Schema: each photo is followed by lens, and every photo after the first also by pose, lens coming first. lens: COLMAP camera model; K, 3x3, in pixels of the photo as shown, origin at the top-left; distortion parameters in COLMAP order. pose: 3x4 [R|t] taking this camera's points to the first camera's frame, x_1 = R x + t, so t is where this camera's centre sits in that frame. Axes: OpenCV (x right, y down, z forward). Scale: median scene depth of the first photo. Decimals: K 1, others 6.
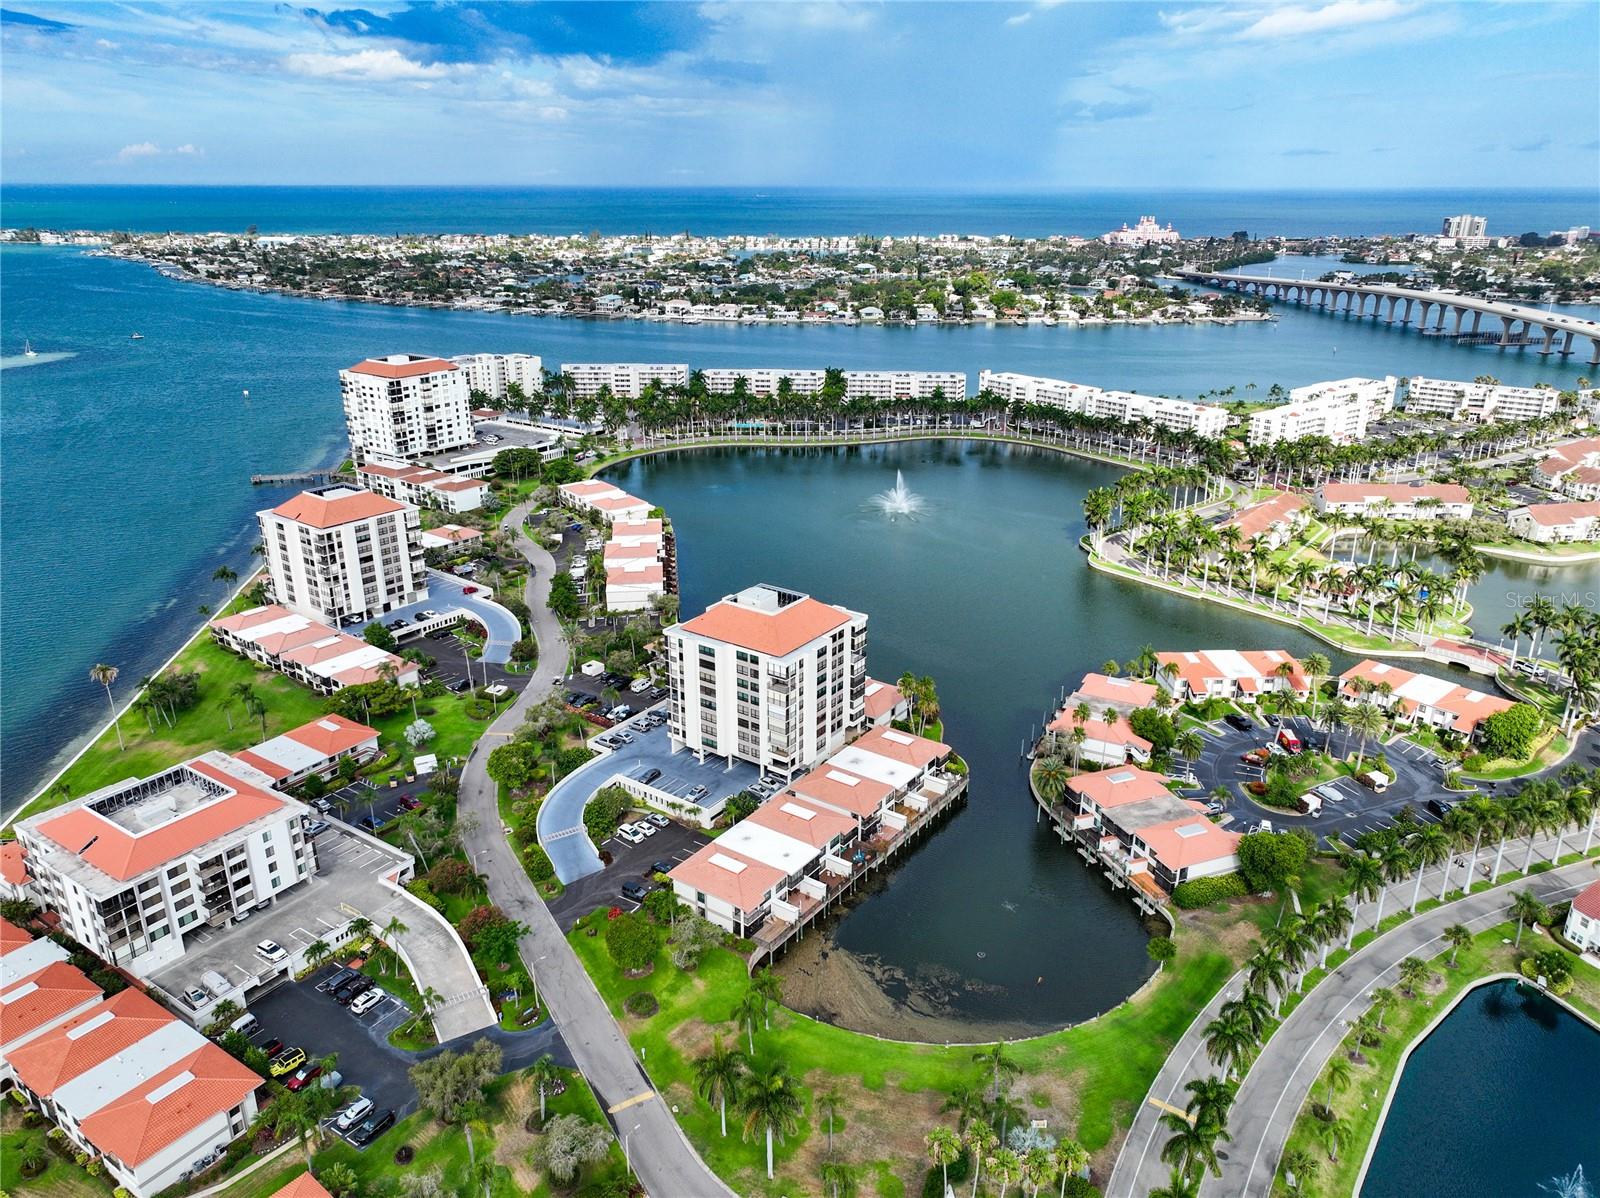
lens RADIAL K [[1130.5, 0, 800.0], [0, 1130.5, 599.0], [0, 0, 1]] dist [0.004024, 0.003311]
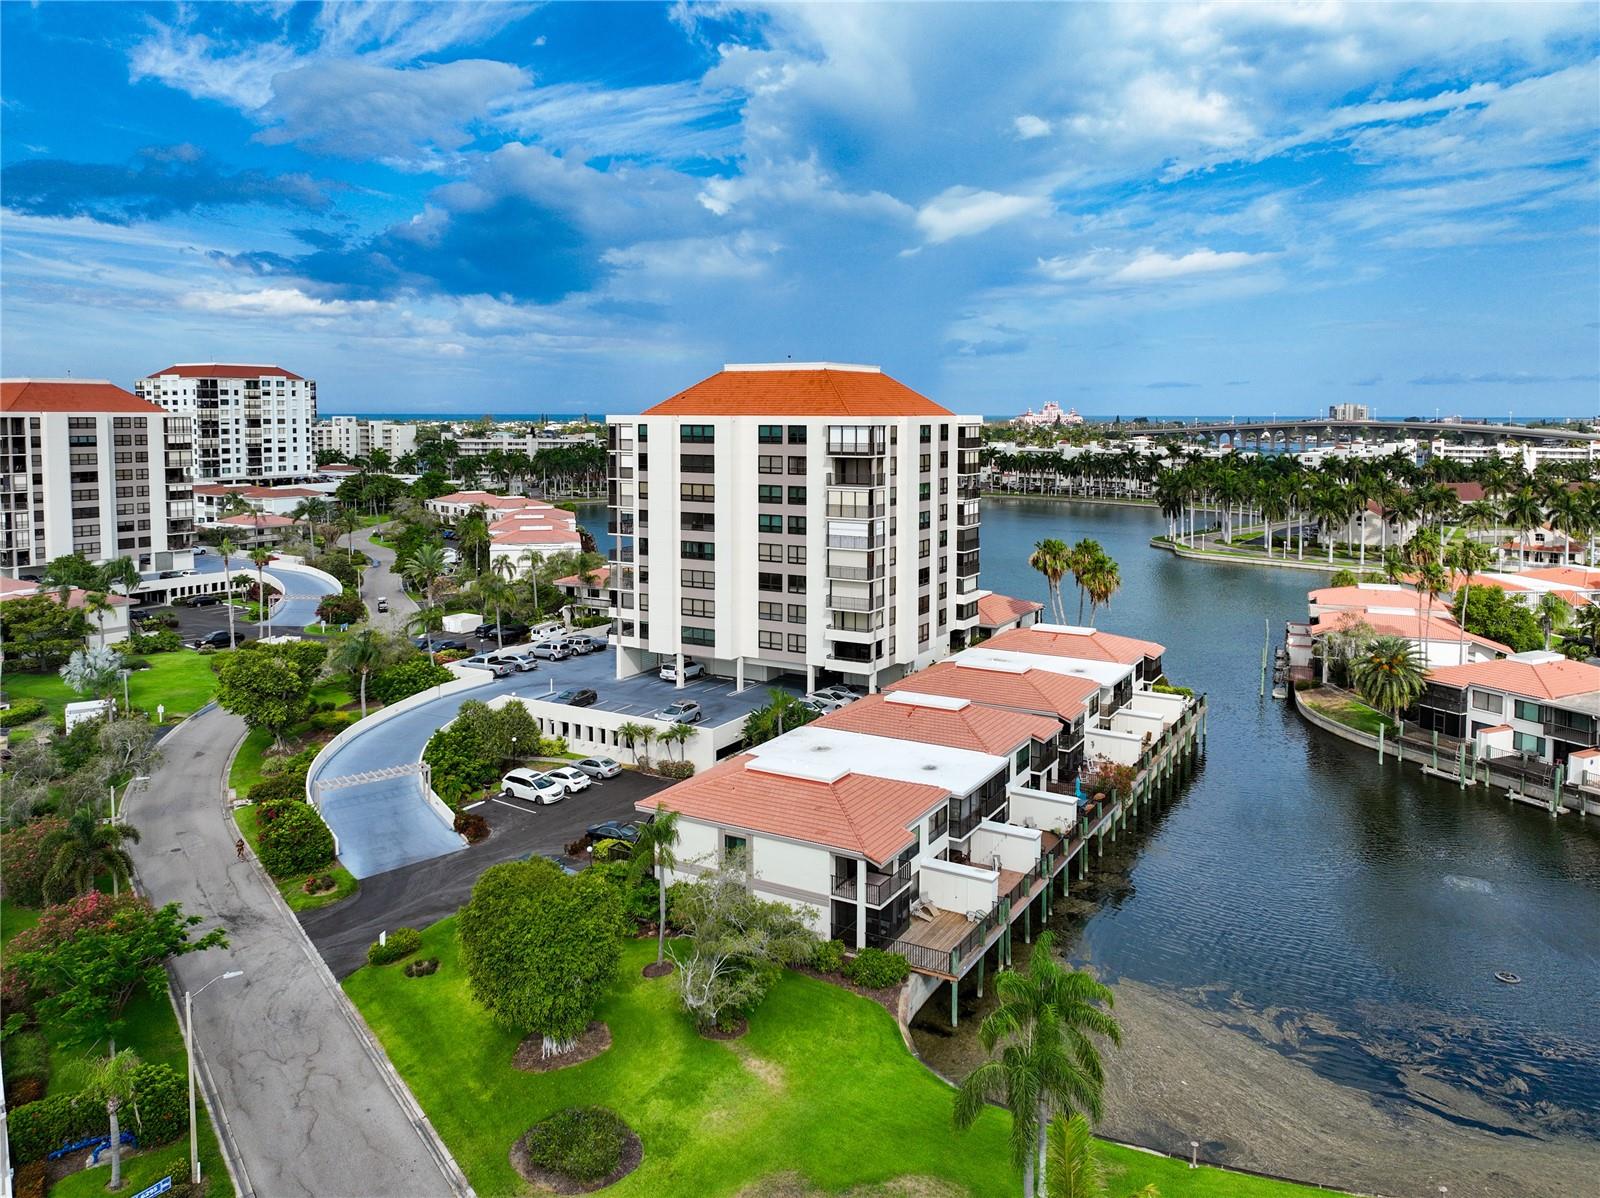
lens RADIAL K [[1167.8, 0, 816.0], [0, 1167.8, 478.9], [0, 0, 1]] dist [0.005045, 0.004150]
pose [[0.994579, -0.003287, 0.103933, -0.060583], [0.033501, 0.956336, -0.290343, 0.156817], [-0.098441, 0.292251, 0.951262, 0.364446]]
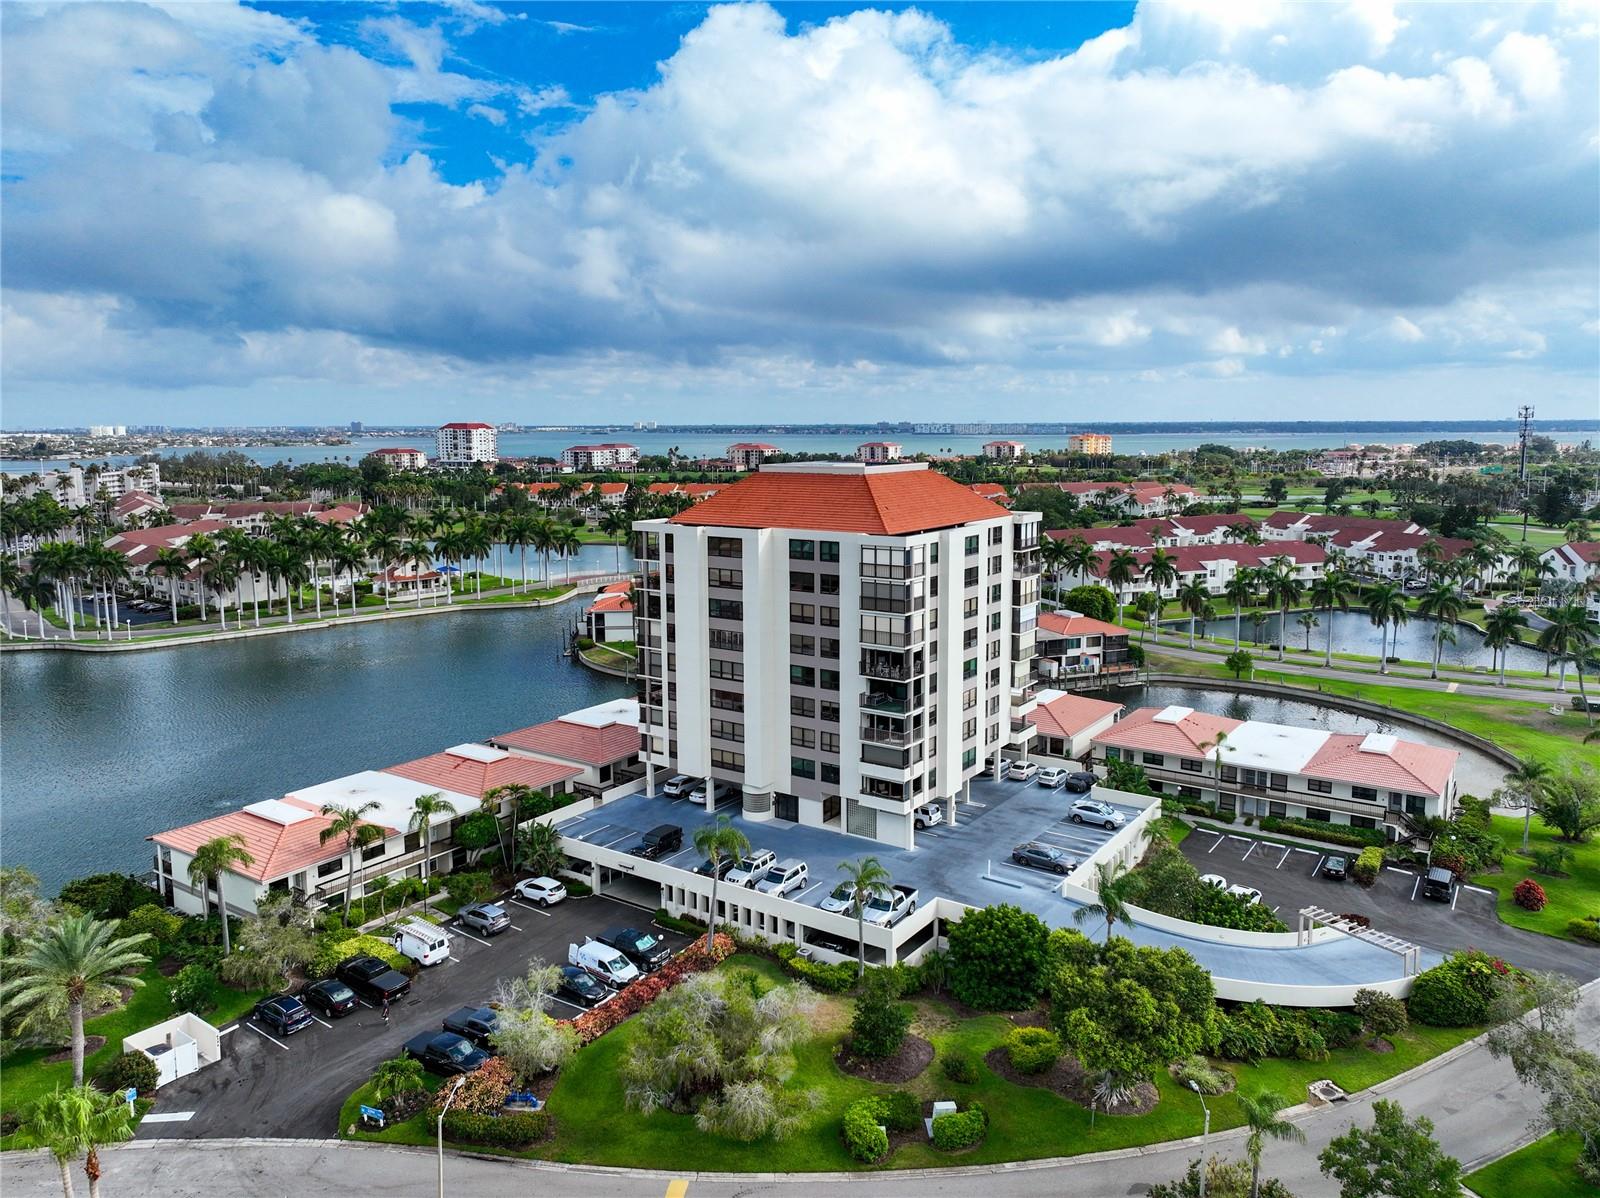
lens RADIAL K [[1154.5, 0, 852.7], [0, 1154.5, 550.3], [0, 0, 1]] dist [0.005095, 0.005491]
pose [[-0.043659, -0.114757, 0.992434, -0.400566], [0.353121, 0.927486, 0.122781, -0.020236], [-0.934558, 0.355810, 0.000030, 0.752273]]
